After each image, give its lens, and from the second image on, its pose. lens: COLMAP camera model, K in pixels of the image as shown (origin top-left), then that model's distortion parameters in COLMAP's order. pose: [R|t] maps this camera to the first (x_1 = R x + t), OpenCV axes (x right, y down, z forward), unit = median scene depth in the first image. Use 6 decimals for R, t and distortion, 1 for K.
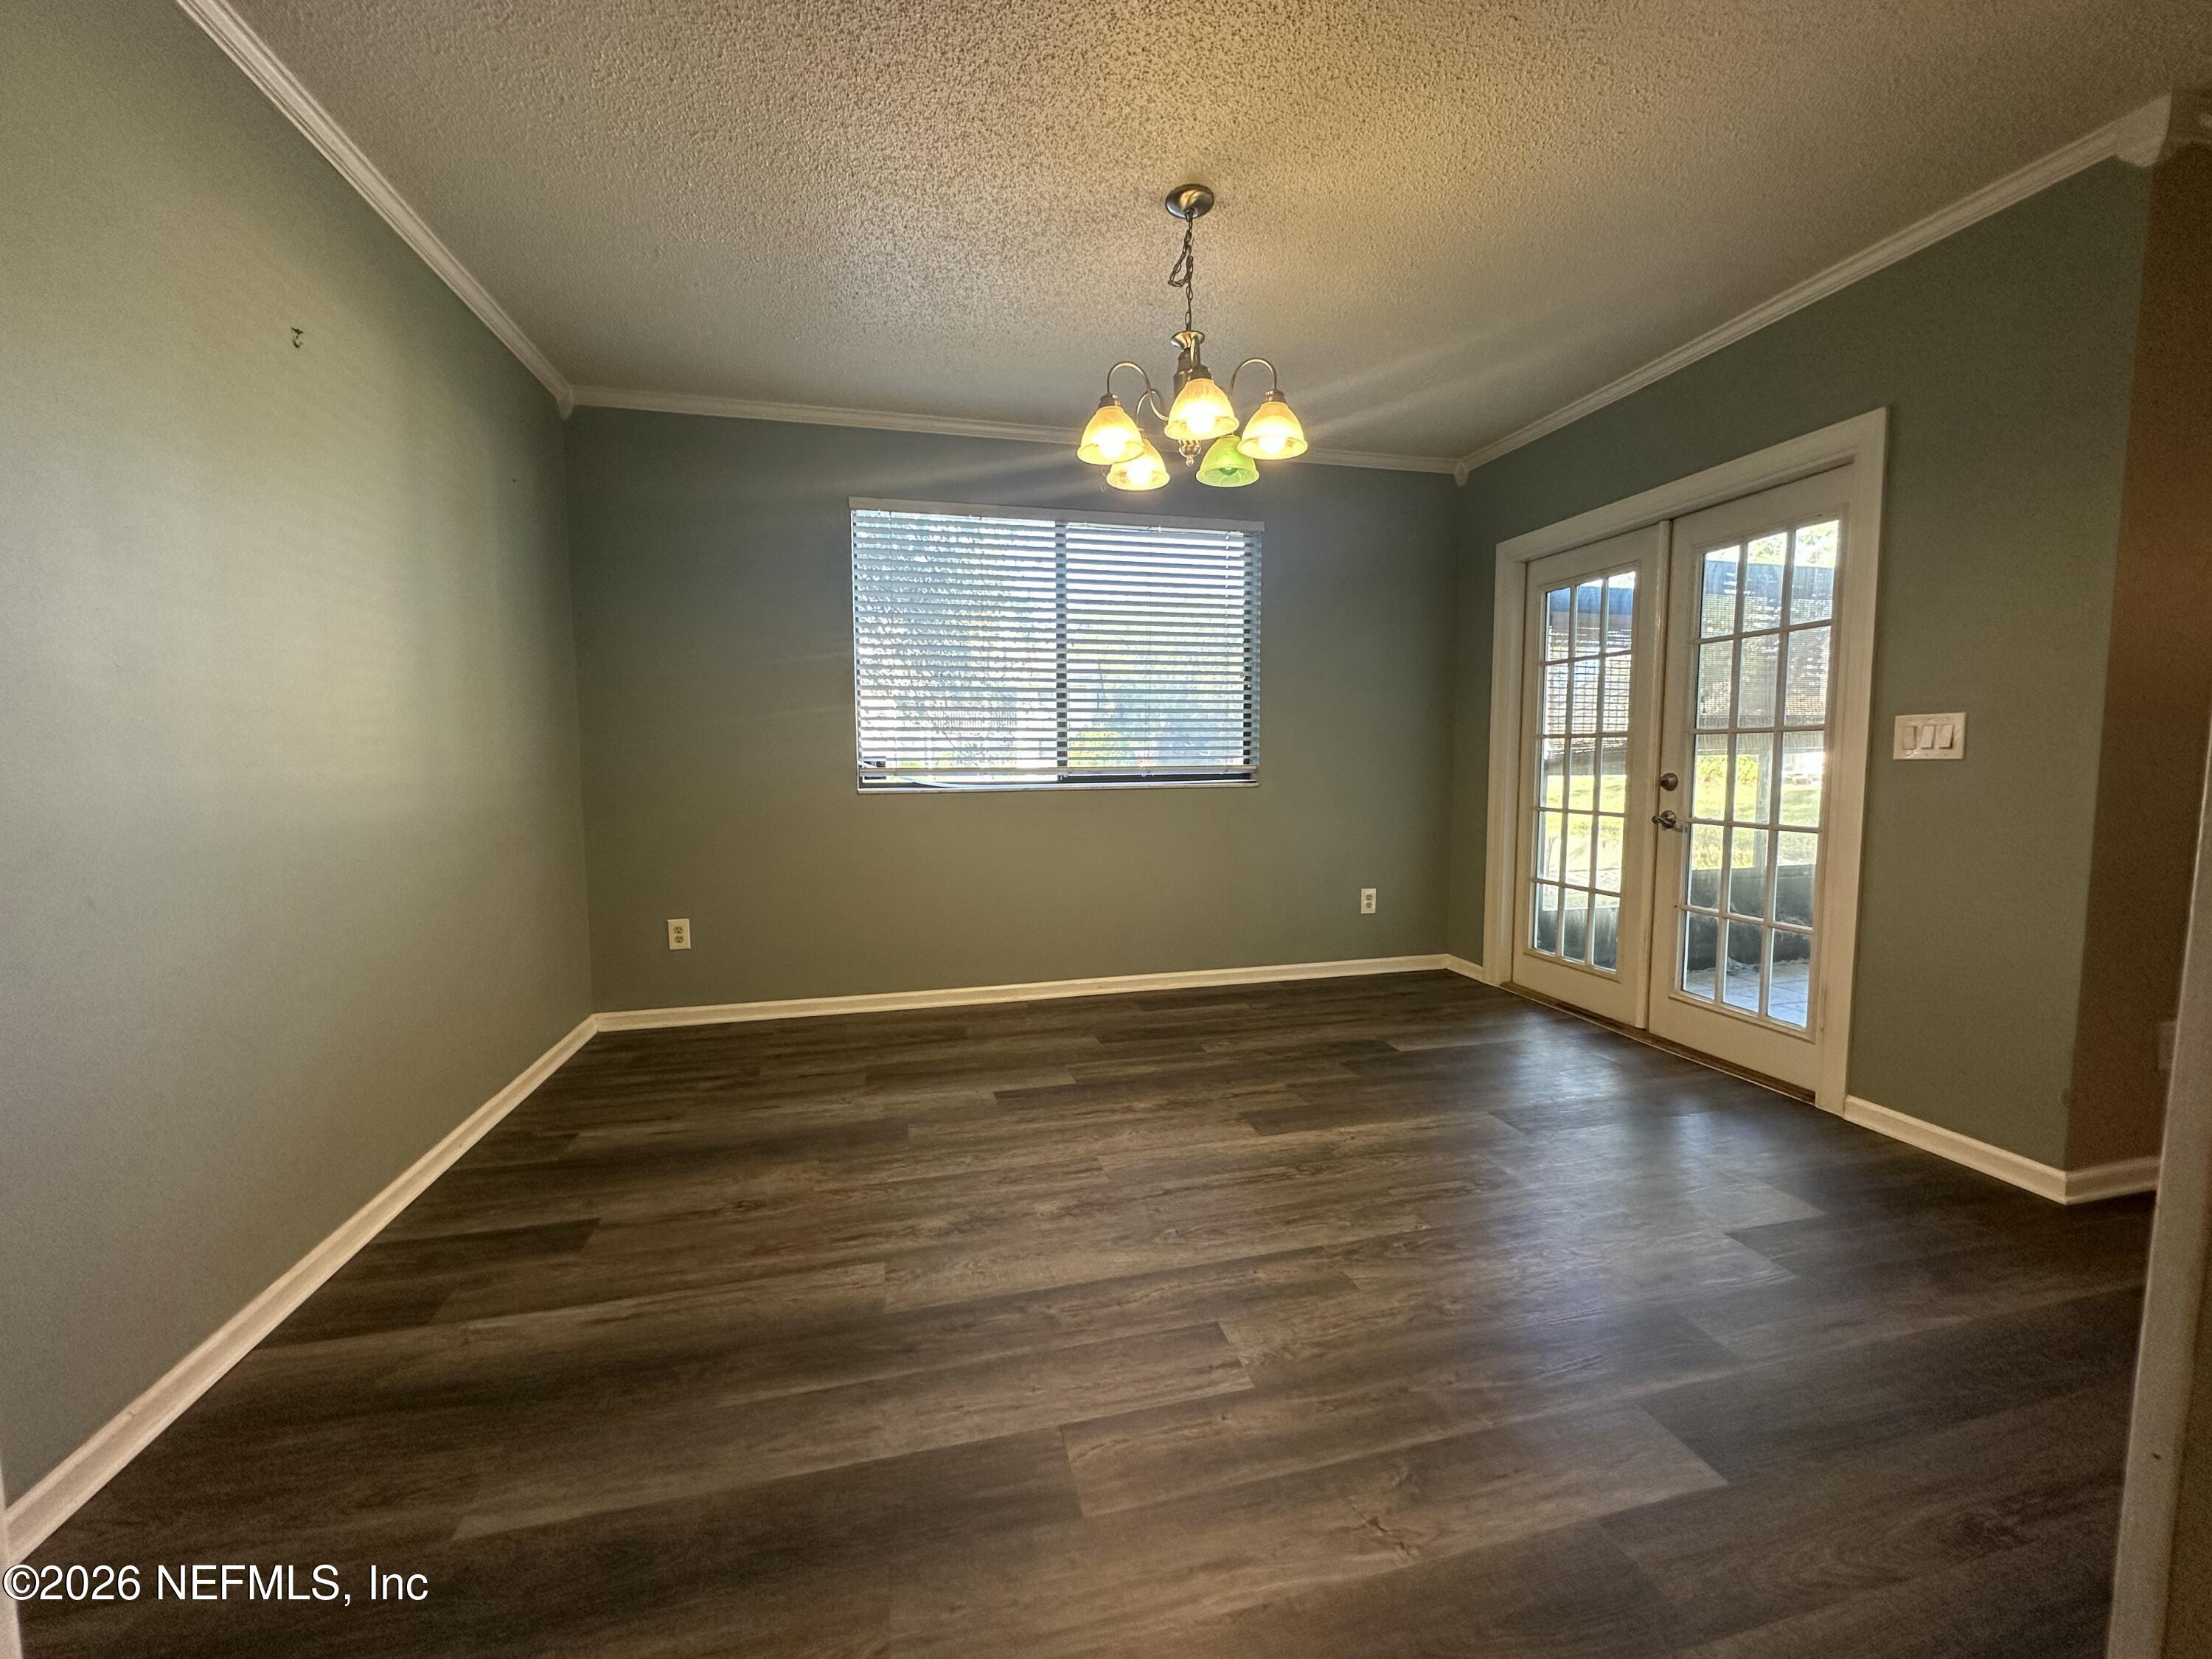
lens RADIAL K [[894.8, 0, 1085.8], [0, 894.8, 826.4], [0, 0, 1]] dist [0.009456, 0.000124]
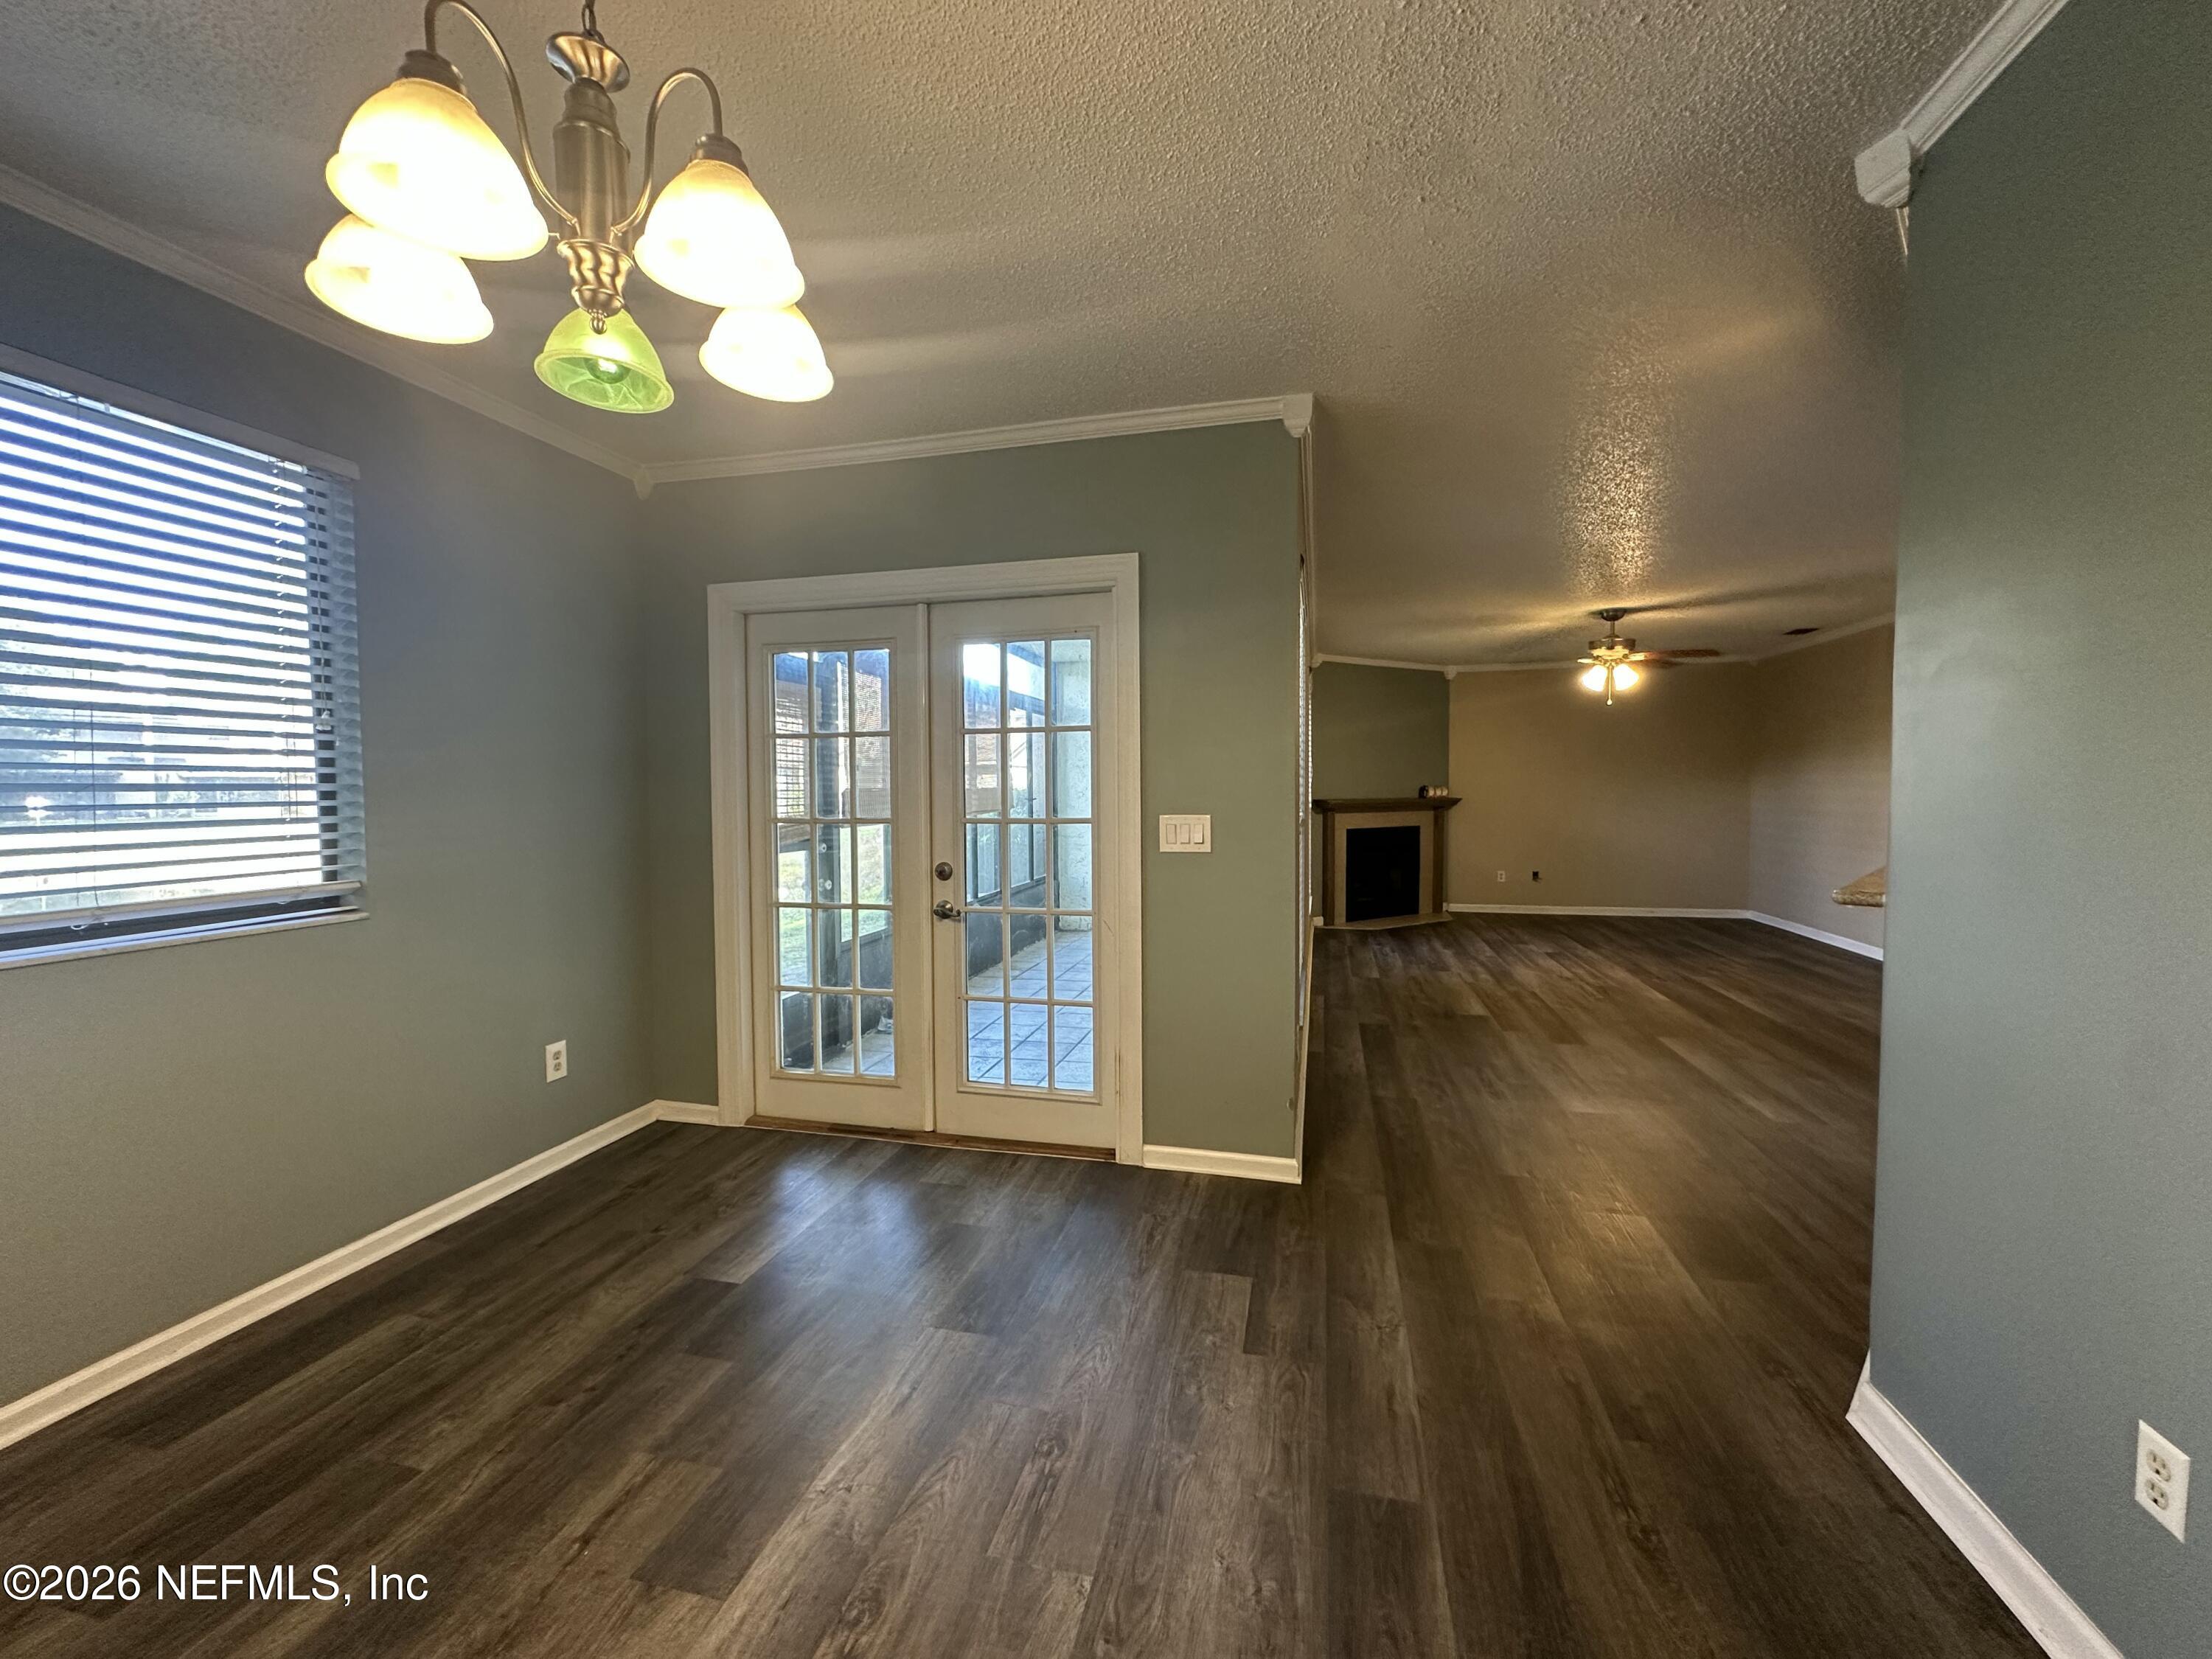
lens RADIAL K [[894.8, 0, 1085.8], [0, 894.8, 826.4], [0, 0, 1]] dist [0.009456, 0.000124]
pose [[0.453391, -0.040805, 0.890377, -0.132564], [0.076507, 0.997046, 0.006736, -0.086600], [-0.888022, 0.065066, 0.455173, 0.387568]]
